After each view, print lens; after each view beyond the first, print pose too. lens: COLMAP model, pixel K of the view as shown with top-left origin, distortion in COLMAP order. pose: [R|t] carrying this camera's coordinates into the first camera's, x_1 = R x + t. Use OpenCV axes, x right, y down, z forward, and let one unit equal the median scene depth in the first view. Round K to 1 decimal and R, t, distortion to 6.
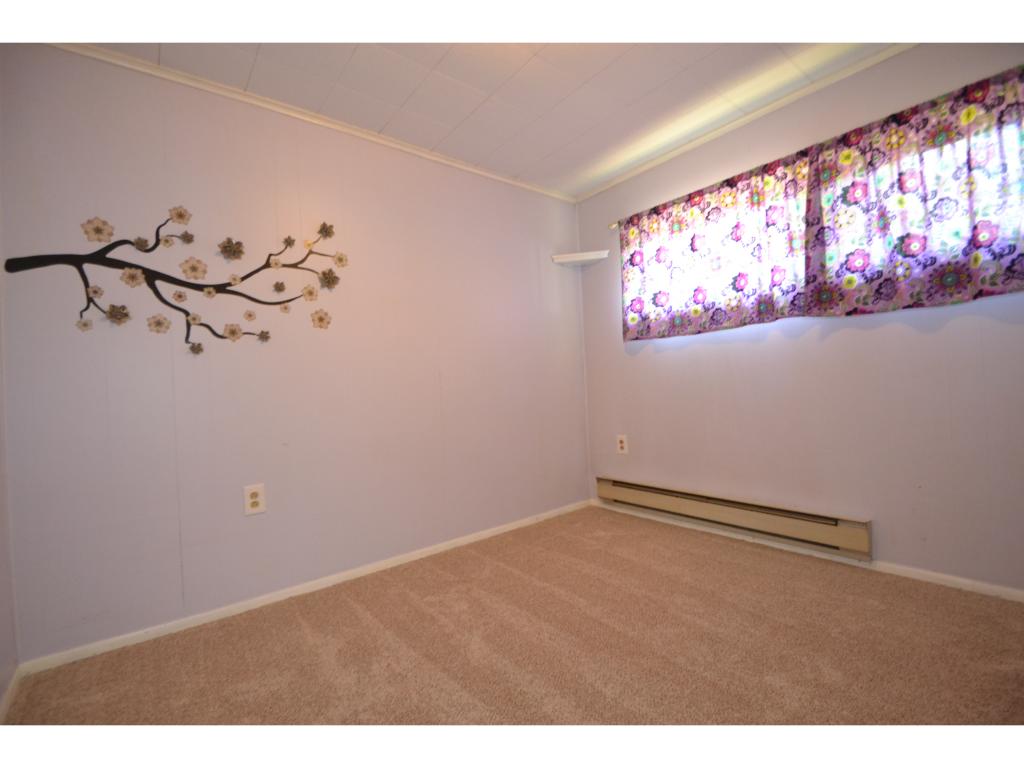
lens RADIAL K [[455.9, 0, 509.3], [0, 455.9, 389.6], [0, 0, 1]] dist [0.006310, -0.012142]
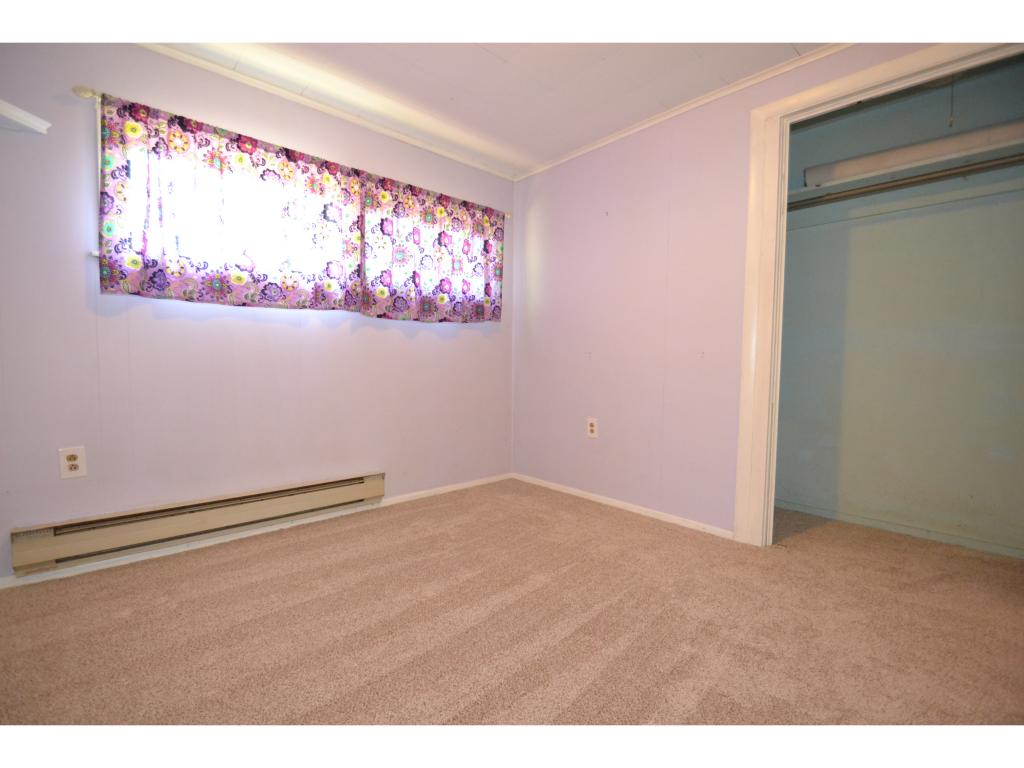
lens RADIAL K [[455.9, 0, 502.3], [0, 455.9, 389.5], [0, 0, 1]] dist [0.006310, -0.012142]
pose [[-0.064760, -0.011871, 0.997830, -0.550756], [-0.000708, 0.999930, 0.011850, 0.026596], [-0.997901, 0.000061, -0.064764, 0.687297]]
